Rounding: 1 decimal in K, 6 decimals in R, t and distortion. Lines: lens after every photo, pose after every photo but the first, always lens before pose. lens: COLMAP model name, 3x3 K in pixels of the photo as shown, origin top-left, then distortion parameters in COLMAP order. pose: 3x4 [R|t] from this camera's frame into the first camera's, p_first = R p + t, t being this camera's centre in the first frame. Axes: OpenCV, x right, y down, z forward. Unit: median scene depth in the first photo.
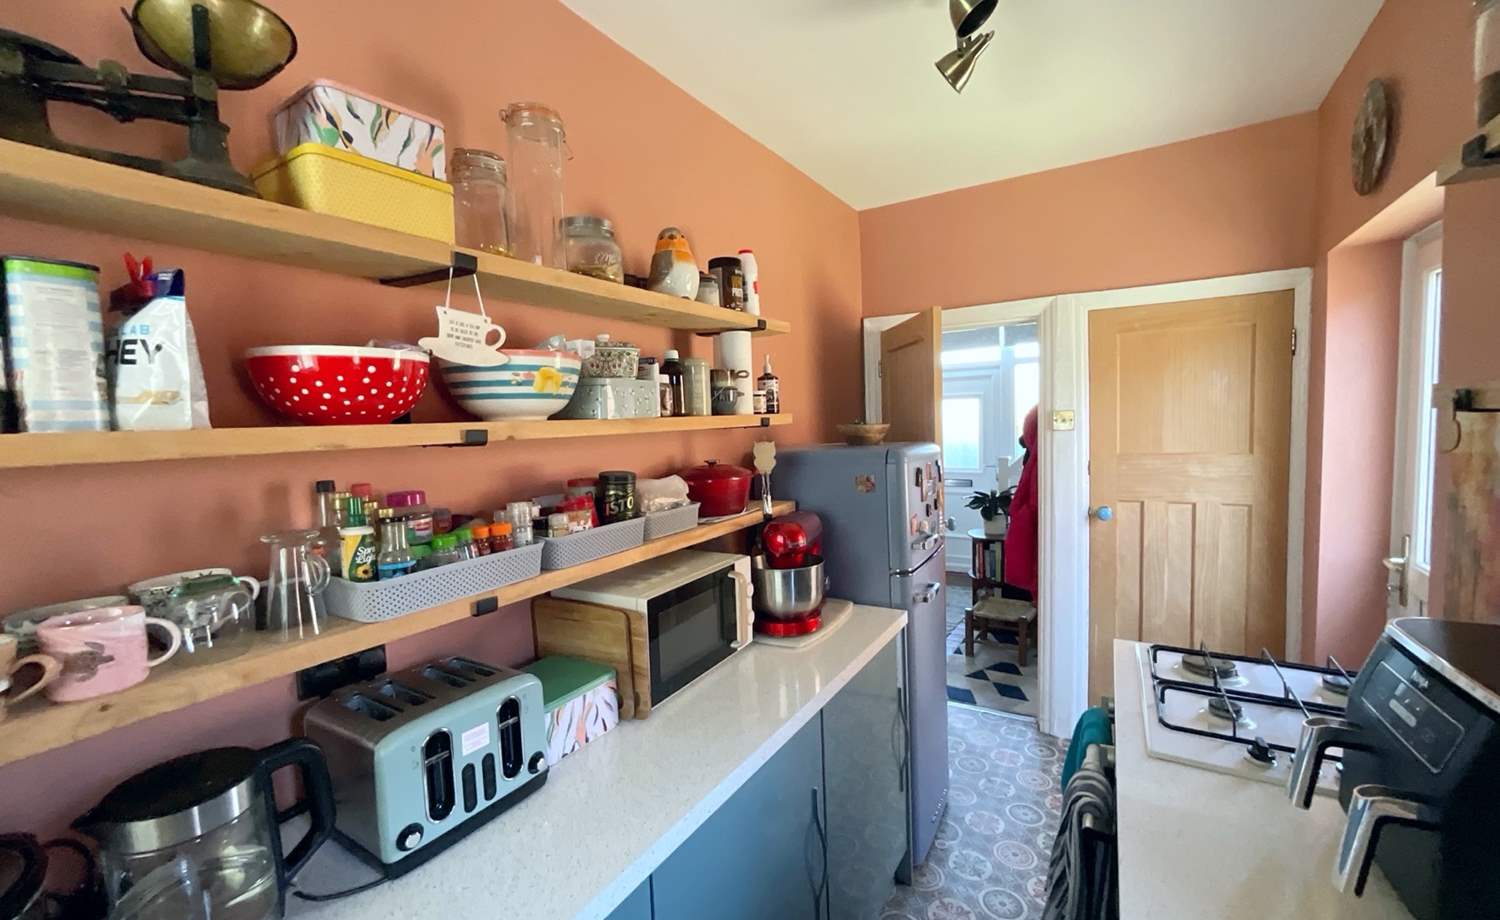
lens RADIAL K [[611.3, 0, 749.1], [0, 611.3, 461.5], [0, 0, 1]] dist [-0.007476, 0.008385]
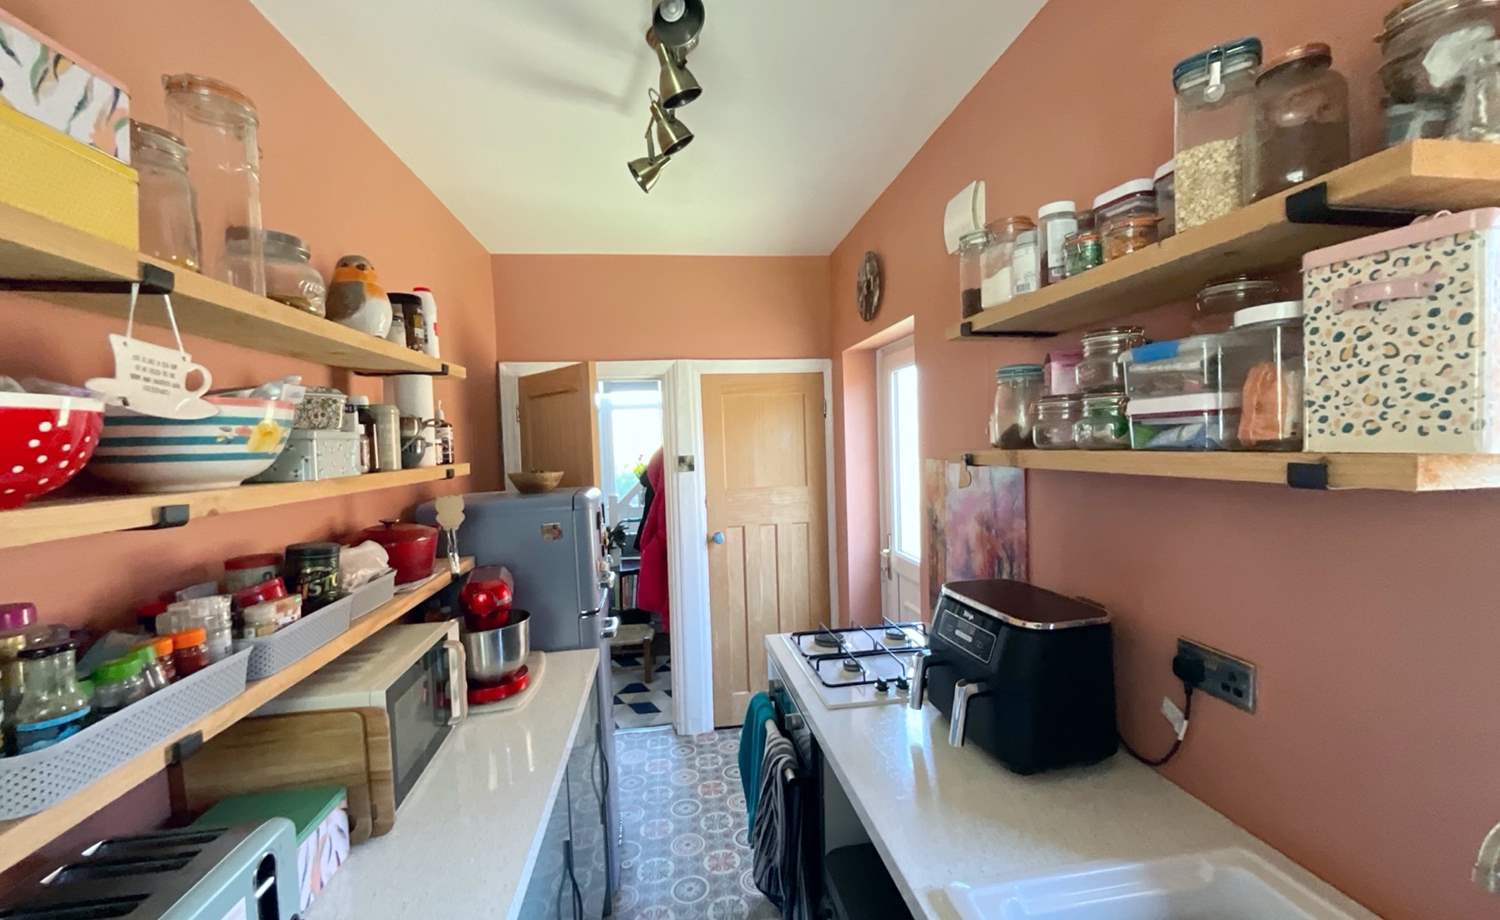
lens RADIAL K [[609.6, 0, 751.4], [0, 609.6, 463.8], [0, 0, 1]] dist [0.000464, -0.000037]
pose [[0.773478, -0.016231, 0.633616, -0.285929], [0.052435, 0.997884, -0.038448, -0.028475], [-0.631651, 0.062962, 0.772692, -0.003676]]
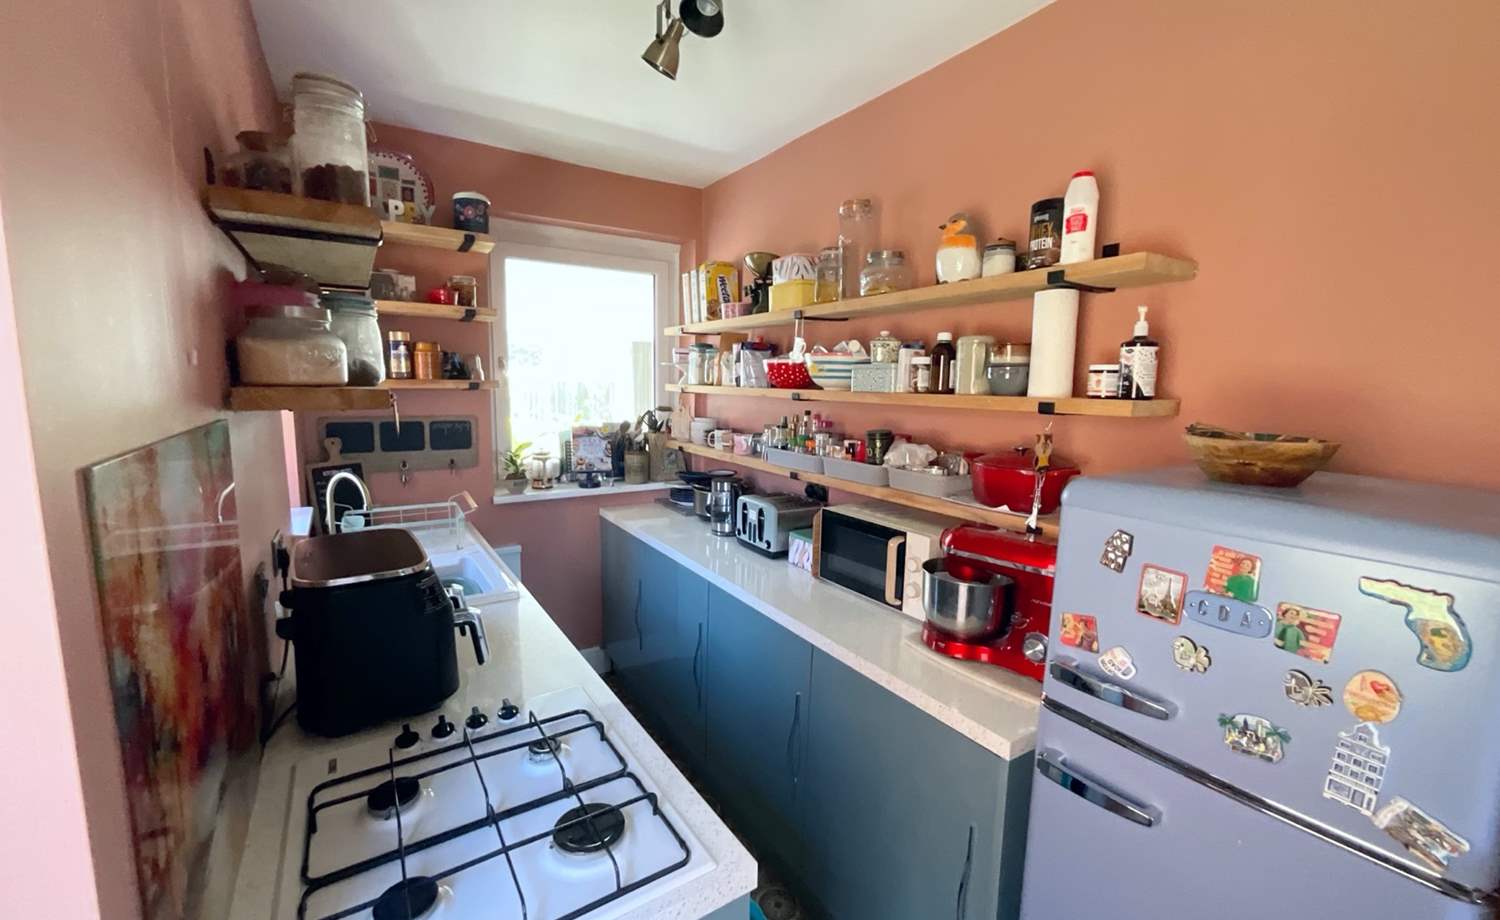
lens RADIAL K [[611.3, 0, 749.1], [0, 611.3, 461.5], [0, 0, 1]] dist [-0.007476, 0.008385]
pose [[-0.437535, 0.147085, -0.887091, 1.199790], [-0.058547, 0.979778, 0.191330, -0.166971], [0.897294, 0.135650, -0.420076, 1.365054]]
